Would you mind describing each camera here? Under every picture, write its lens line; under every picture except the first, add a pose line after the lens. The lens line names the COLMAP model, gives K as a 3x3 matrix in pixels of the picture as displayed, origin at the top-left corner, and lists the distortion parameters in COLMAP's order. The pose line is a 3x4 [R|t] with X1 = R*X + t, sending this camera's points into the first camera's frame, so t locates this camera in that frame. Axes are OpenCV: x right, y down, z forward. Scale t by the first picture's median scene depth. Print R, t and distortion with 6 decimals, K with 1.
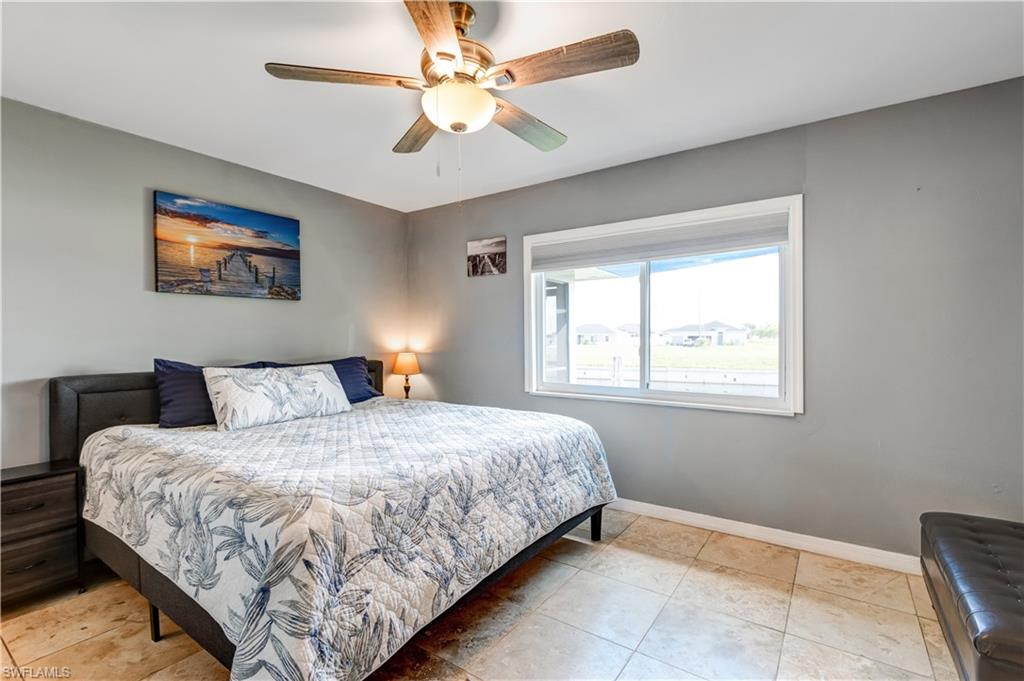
lens RADIAL K [[472.7, 0, 514.4], [0, 472.7, 357.5], [0, 0, 1]] dist [0.000943, 0.000142]
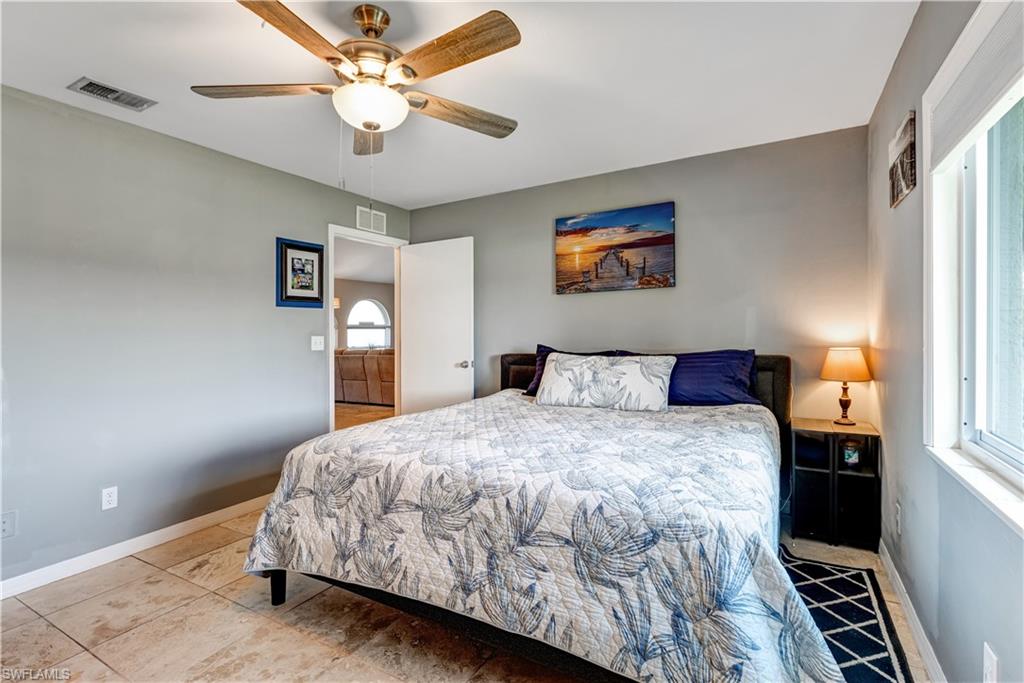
lens RADIAL K [[473.9, 0, 504.4], [0, 473.9, 336.7], [0, 0, 1]] dist [0.002024, 0.000049]
pose [[0.083194, 0.014121, -0.996433, 0.552324], [-0.023563, 0.999648, 0.012199, -0.031257], [0.996255, 0.022464, 0.083498, 0.720598]]
